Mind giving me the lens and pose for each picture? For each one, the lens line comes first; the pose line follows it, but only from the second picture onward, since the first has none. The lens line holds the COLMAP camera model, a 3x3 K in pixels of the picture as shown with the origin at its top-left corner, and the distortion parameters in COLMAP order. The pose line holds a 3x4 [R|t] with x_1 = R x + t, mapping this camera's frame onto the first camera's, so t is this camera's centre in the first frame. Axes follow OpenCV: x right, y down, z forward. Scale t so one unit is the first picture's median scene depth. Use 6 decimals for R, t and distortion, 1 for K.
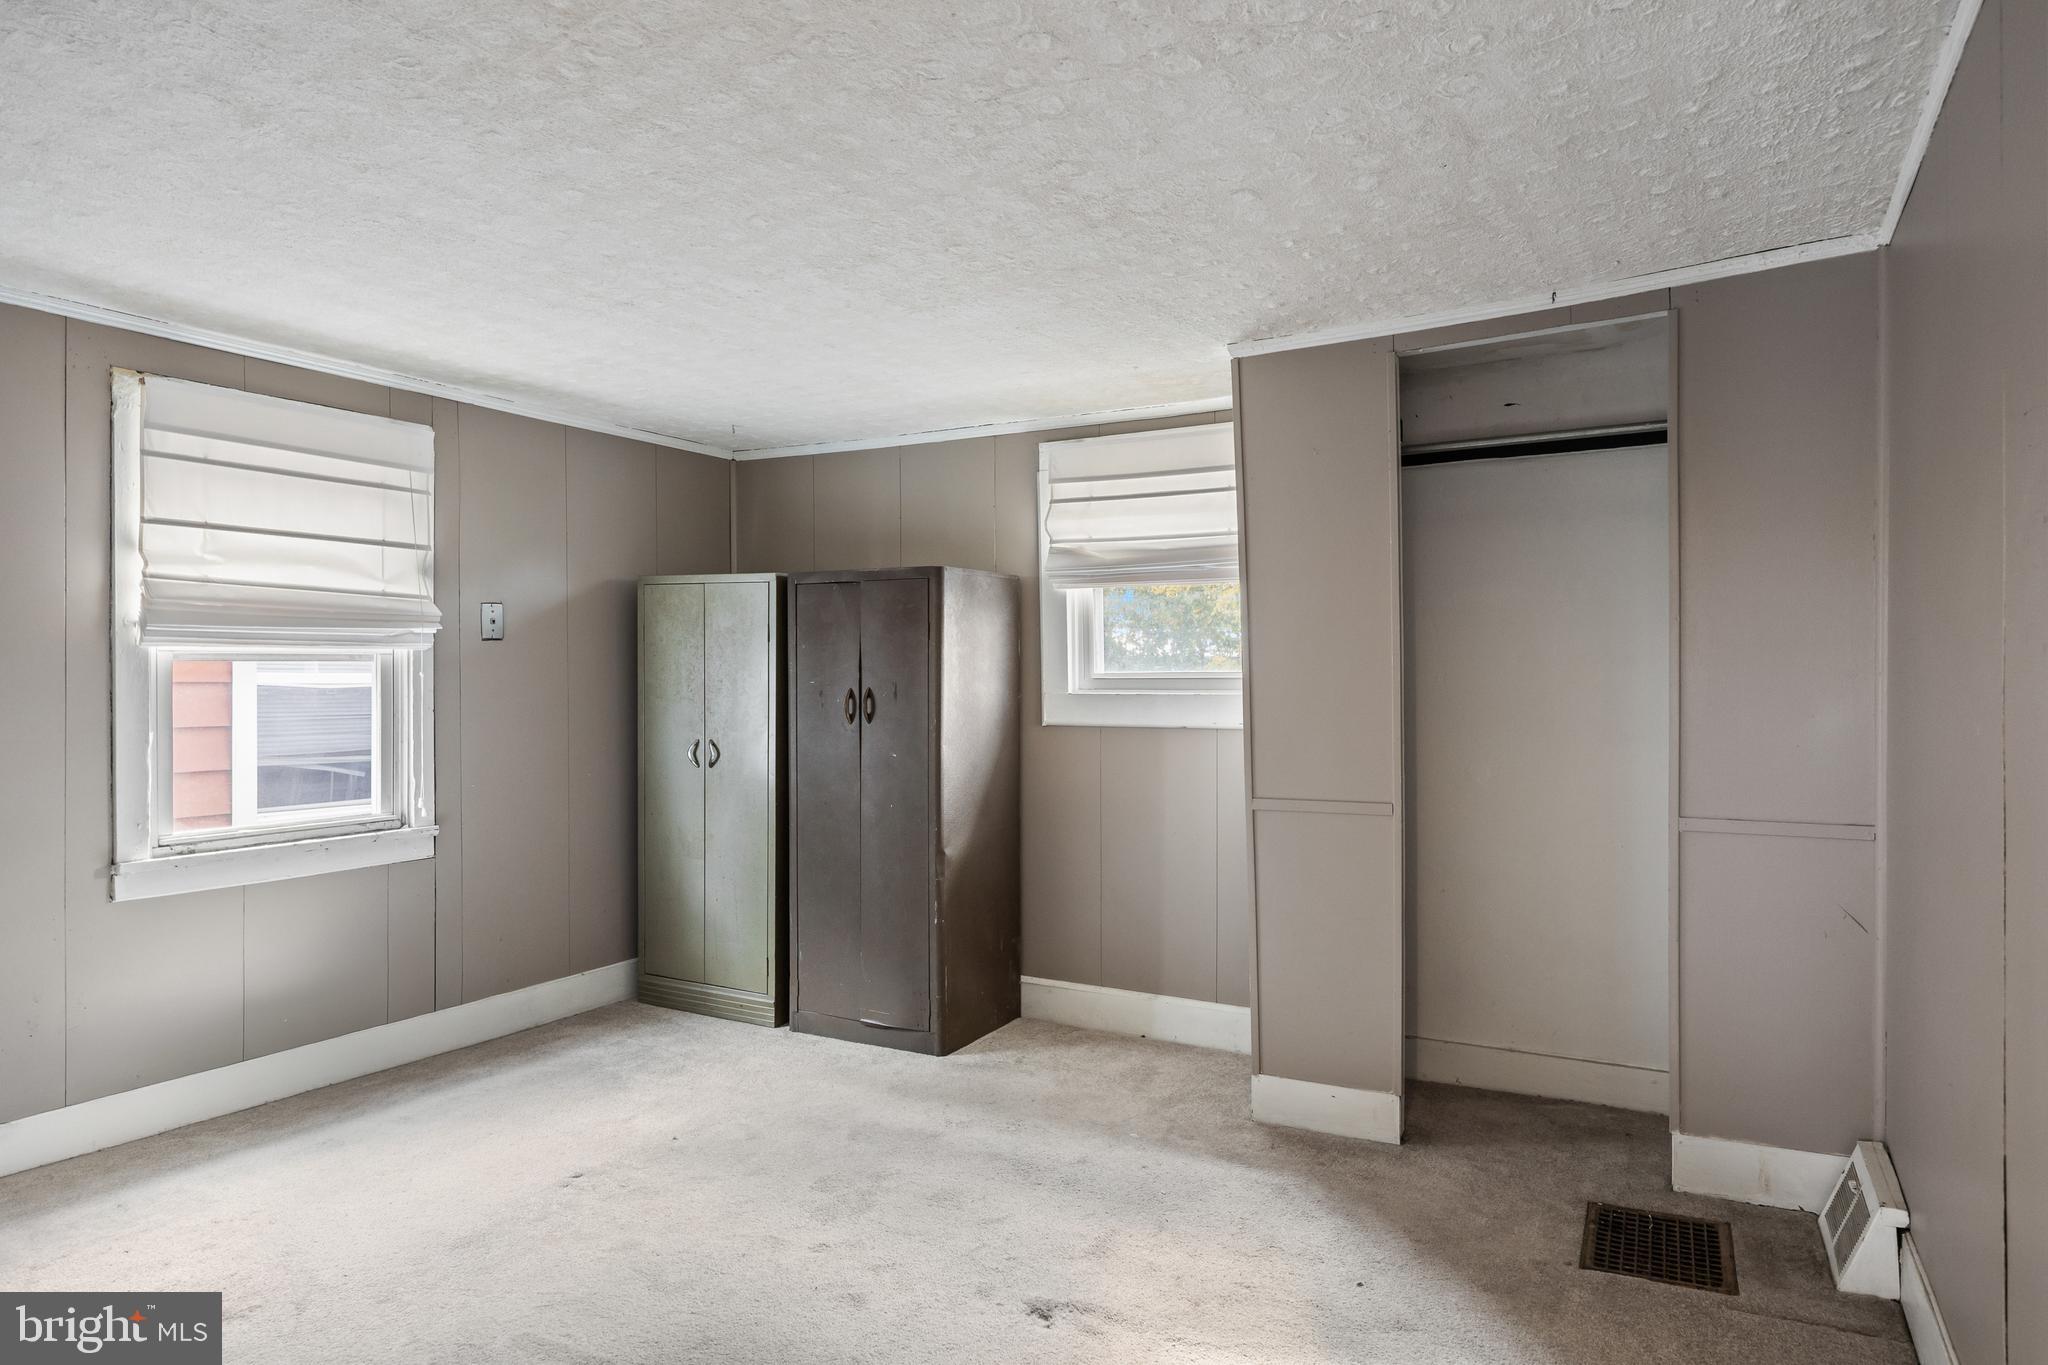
lens RADIAL K [[1237.4, 0, 1021.1], [0, 1237.4, 671.2], [0, 0, 1]] dist [-0.001600, 0.000631]
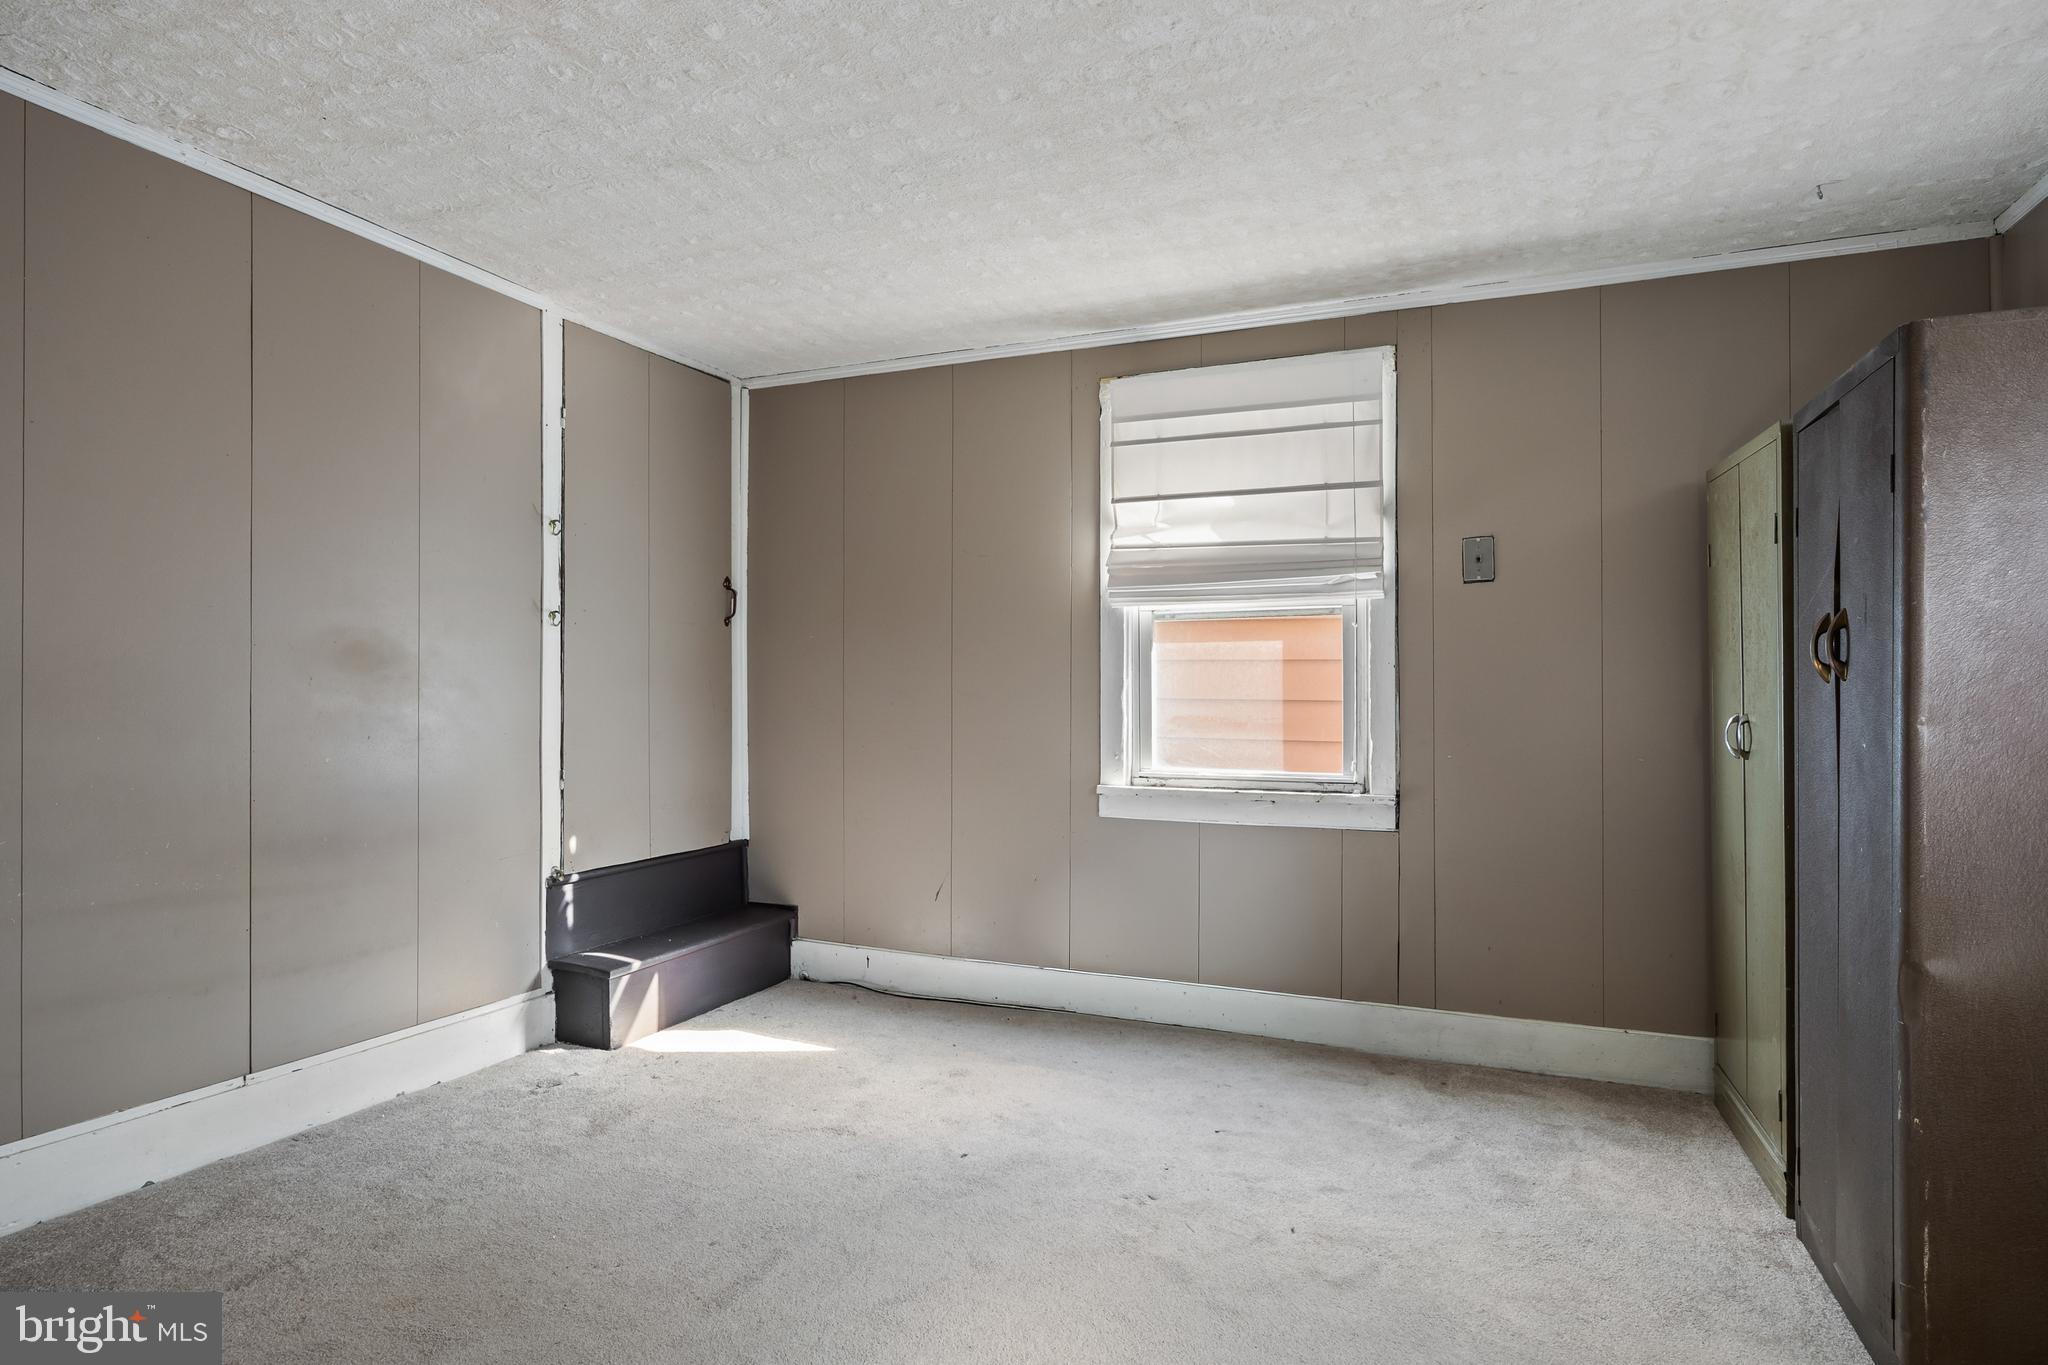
lens RADIAL K [[1153.6, 0, 1014.9], [0, 1153.6, 700.3], [0, 0, 1]] dist [0.003789, -0.000931]
pose [[0.110393, 0.013036, -0.993803, 0.332445], [-0.000904, 0.999915, 0.013016, 0.047709], [0.993888, -0.000538, 0.110395, 0.667781]]
